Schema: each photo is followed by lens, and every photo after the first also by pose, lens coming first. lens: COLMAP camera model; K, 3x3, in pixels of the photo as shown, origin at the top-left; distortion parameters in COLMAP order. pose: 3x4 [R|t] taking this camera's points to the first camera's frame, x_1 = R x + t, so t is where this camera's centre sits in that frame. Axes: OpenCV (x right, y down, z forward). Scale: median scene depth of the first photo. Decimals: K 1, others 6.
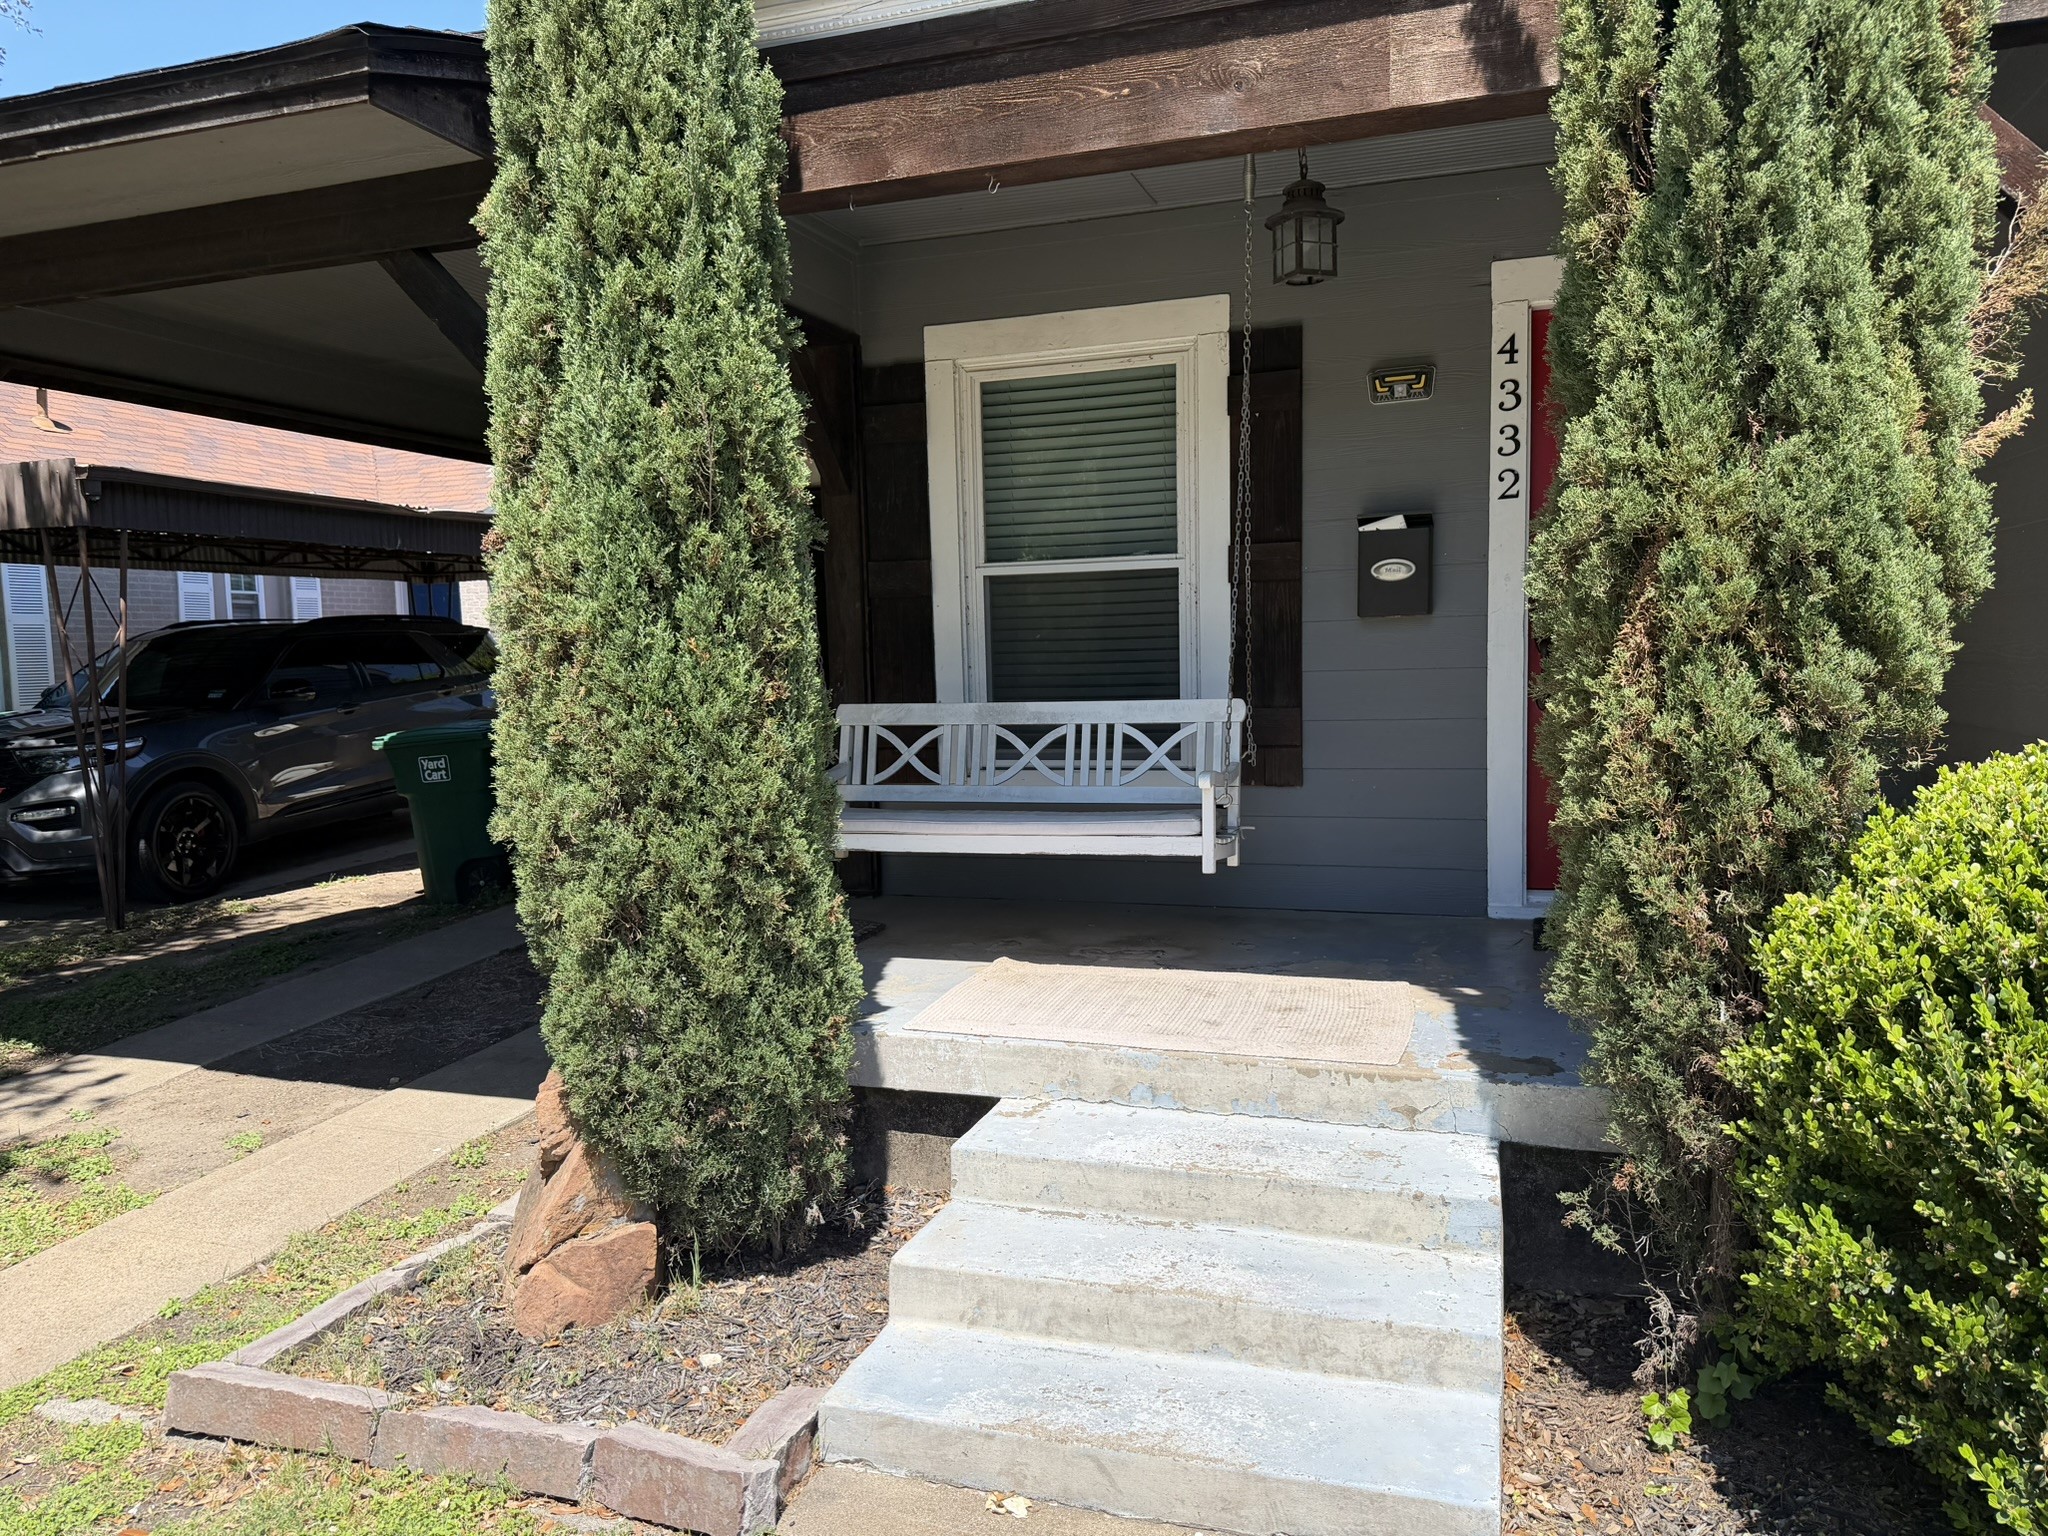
lens RADIAL K [[1420.4, 0, 1024.8], [0, 1420.4, 776.9], [0, 0, 1]] dist [-0.009908, -0.004838]
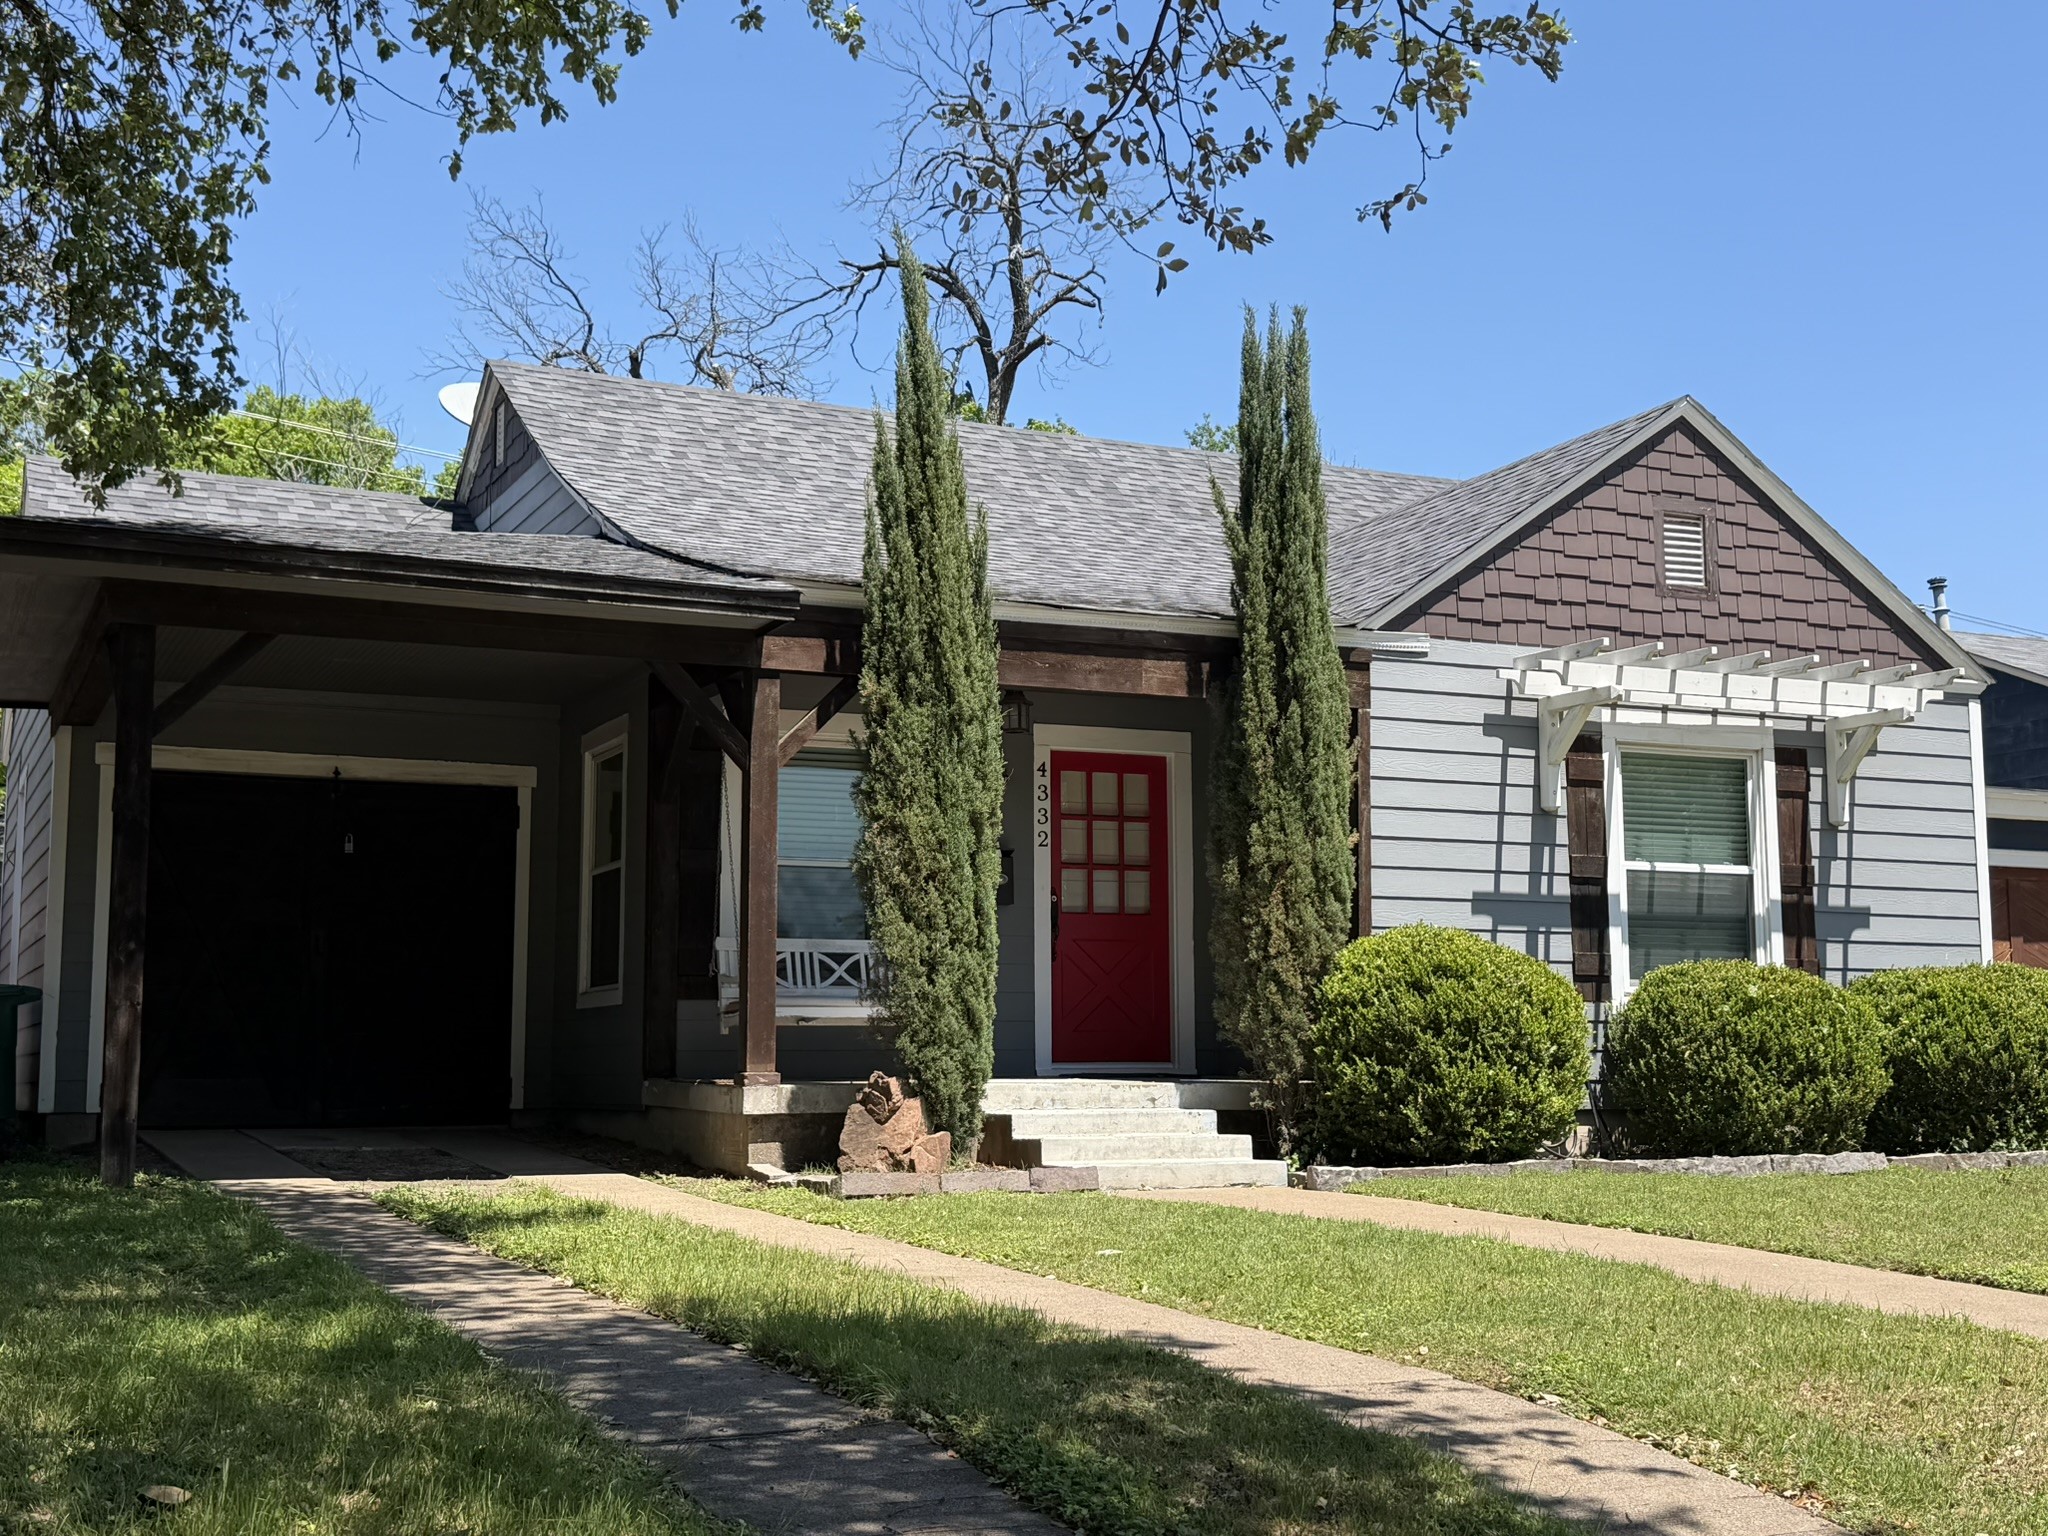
lens RADIAL K [[2447.4, 0, 1024.0], [0, 2447.4, 768.0], [0, 0, 1]] dist [0.004298, 0.001448]
pose [[0.694530, 0.113700, 0.710423, -3.832524], [0.051966, 0.976927, -0.207156, 0.717011], [-0.717585, 0.180793, 0.672597, -2.275335]]
